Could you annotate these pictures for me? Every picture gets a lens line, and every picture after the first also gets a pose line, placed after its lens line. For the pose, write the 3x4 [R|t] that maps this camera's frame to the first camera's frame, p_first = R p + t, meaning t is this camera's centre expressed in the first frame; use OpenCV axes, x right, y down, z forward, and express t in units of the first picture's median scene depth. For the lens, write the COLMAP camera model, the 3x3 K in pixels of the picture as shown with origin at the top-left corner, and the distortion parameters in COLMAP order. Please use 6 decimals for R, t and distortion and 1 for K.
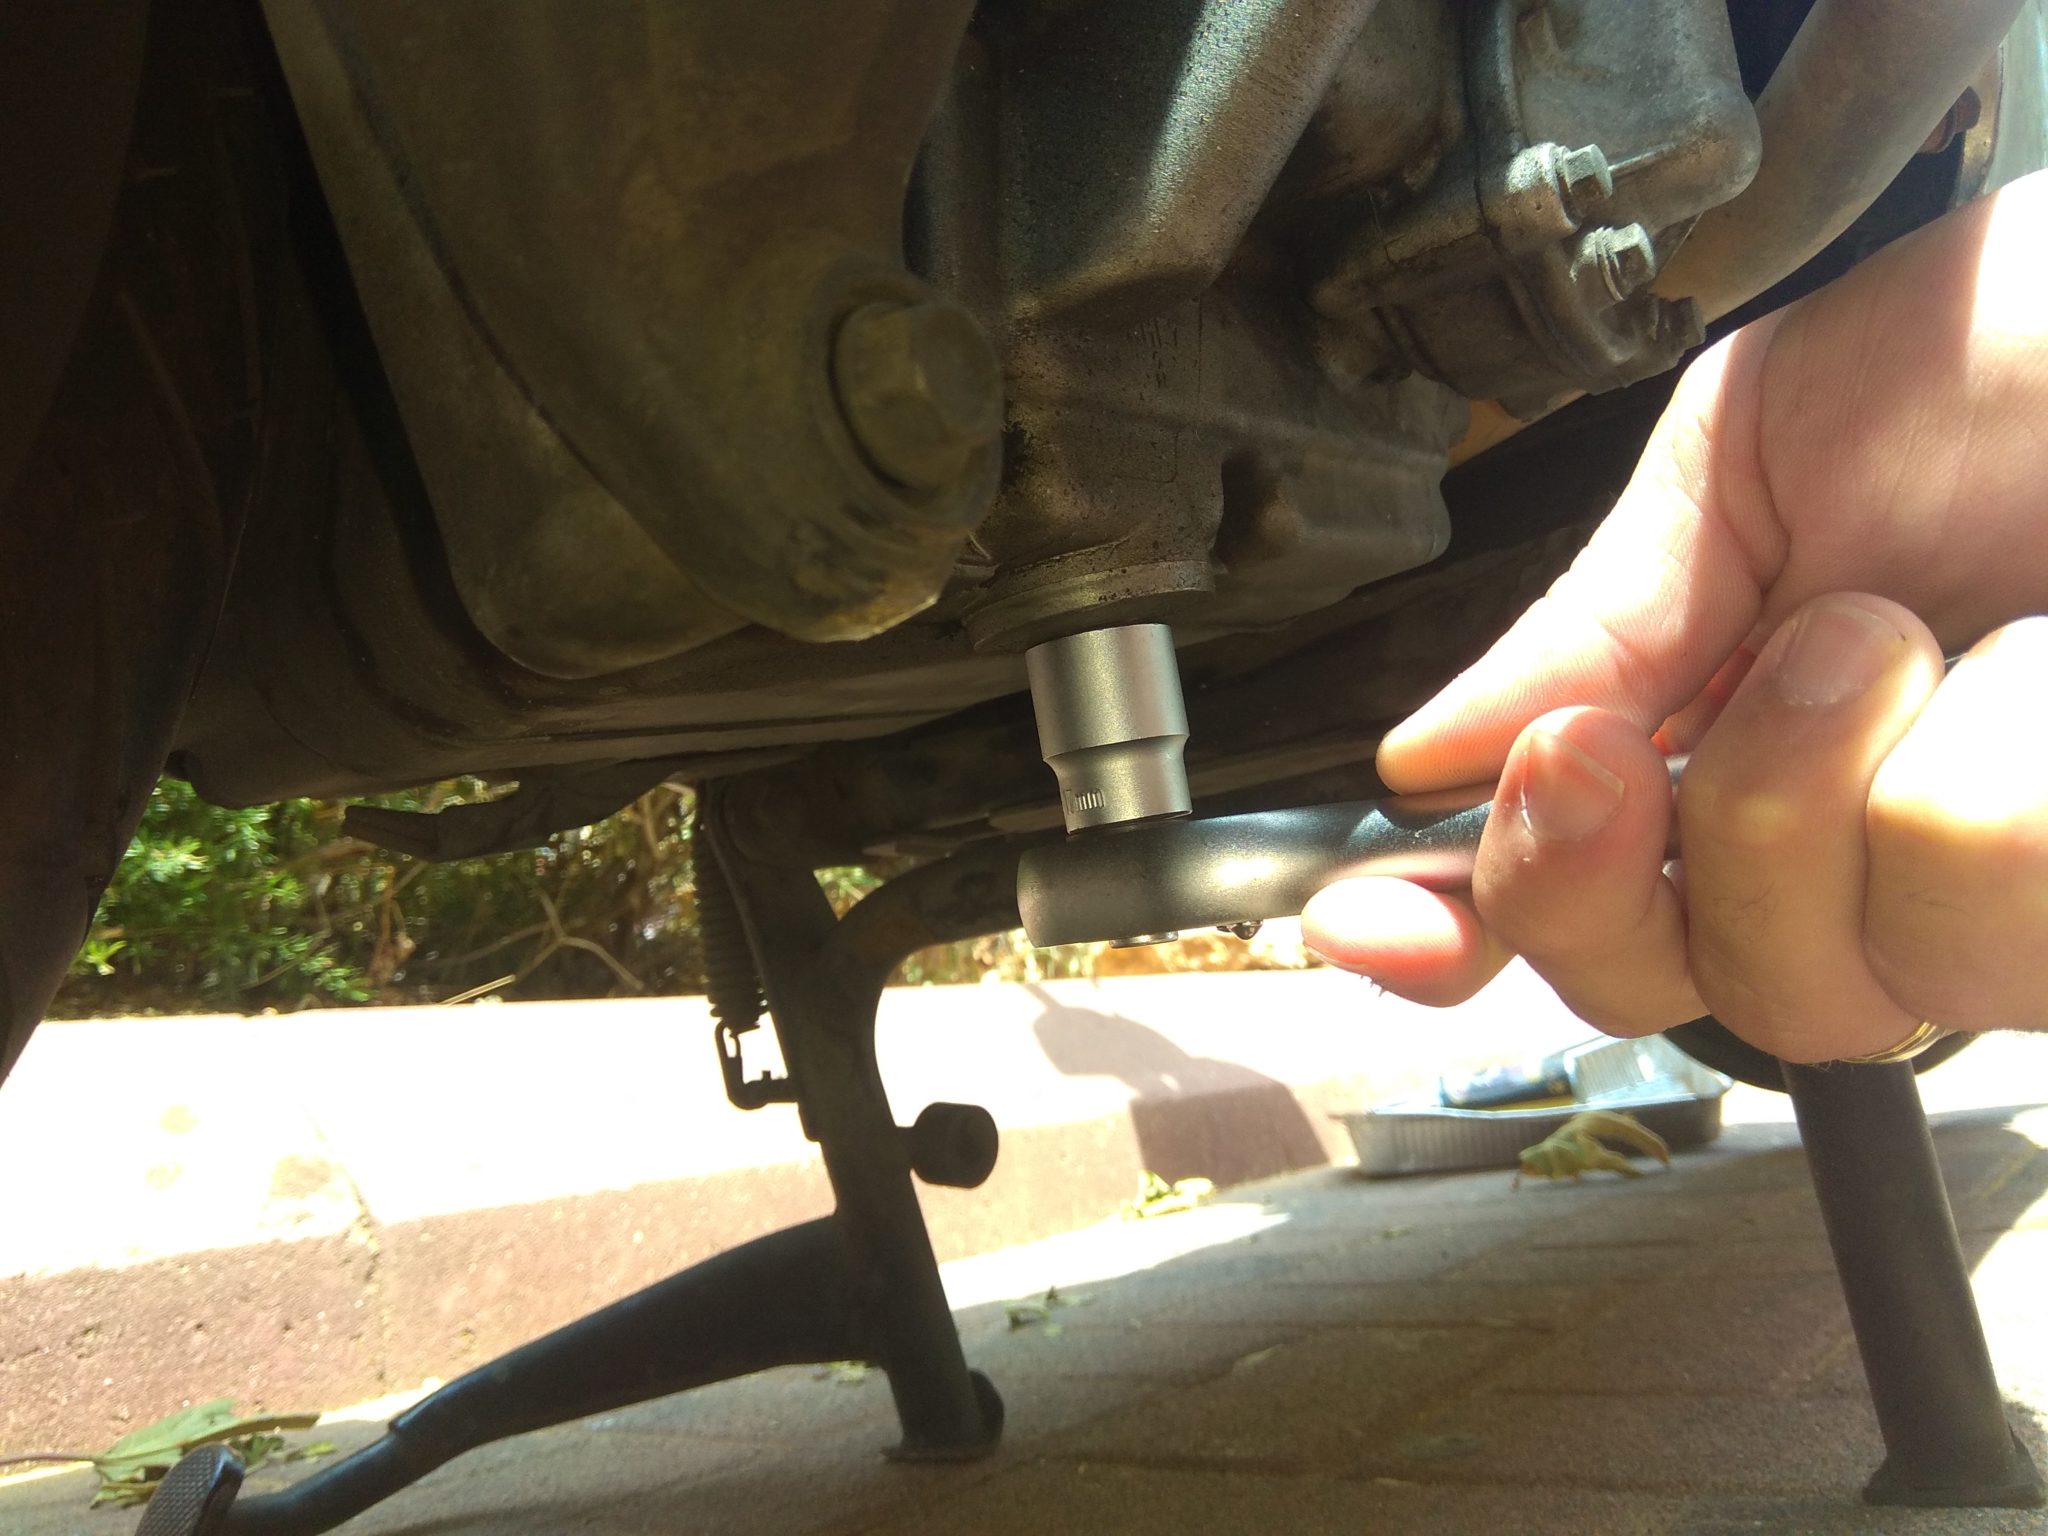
lens RADIAL K [[1608.6, 0, 1024.0], [0, 1608.6, 768.0], [0, 0, 1]] dist [0.096678, -0.177980]
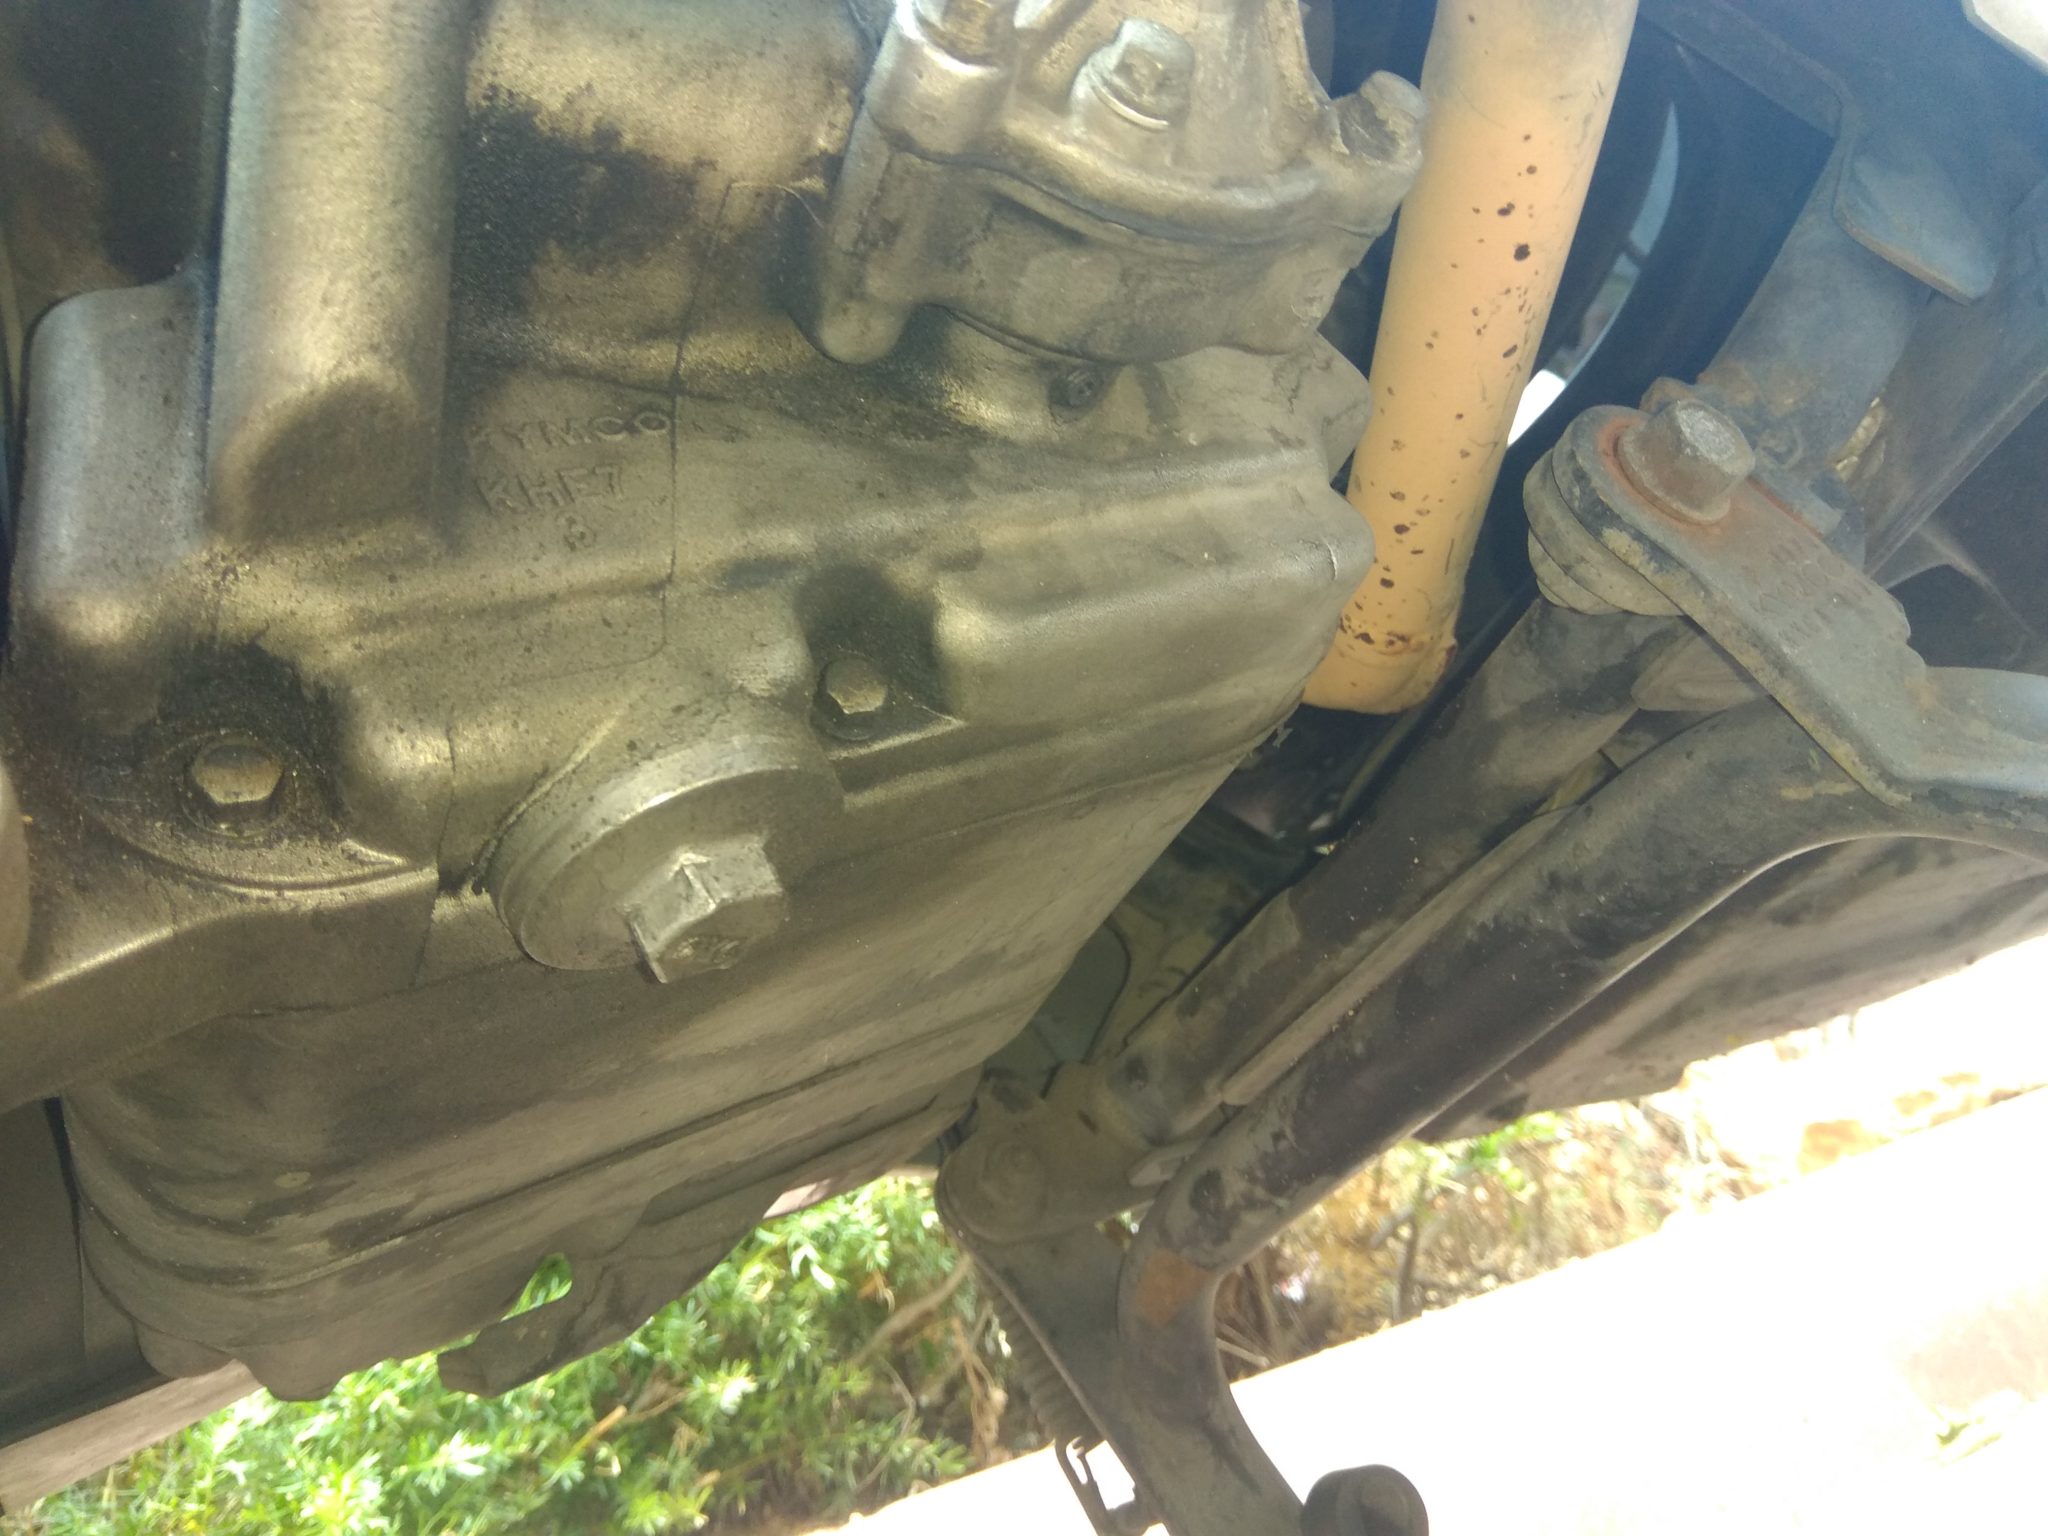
lens RADIAL K [[1608.6, 0, 1024.0], [0, 1608.6, 768.0], [0, 0, 1]] dist [0.096678, -0.177980]
pose [[0.850711, -0.414230, -0.323582, 0.344332], [0.342778, 0.903885, -0.255922, 0.084537], [0.398491, 0.106799, 0.910933, 0.320211]]
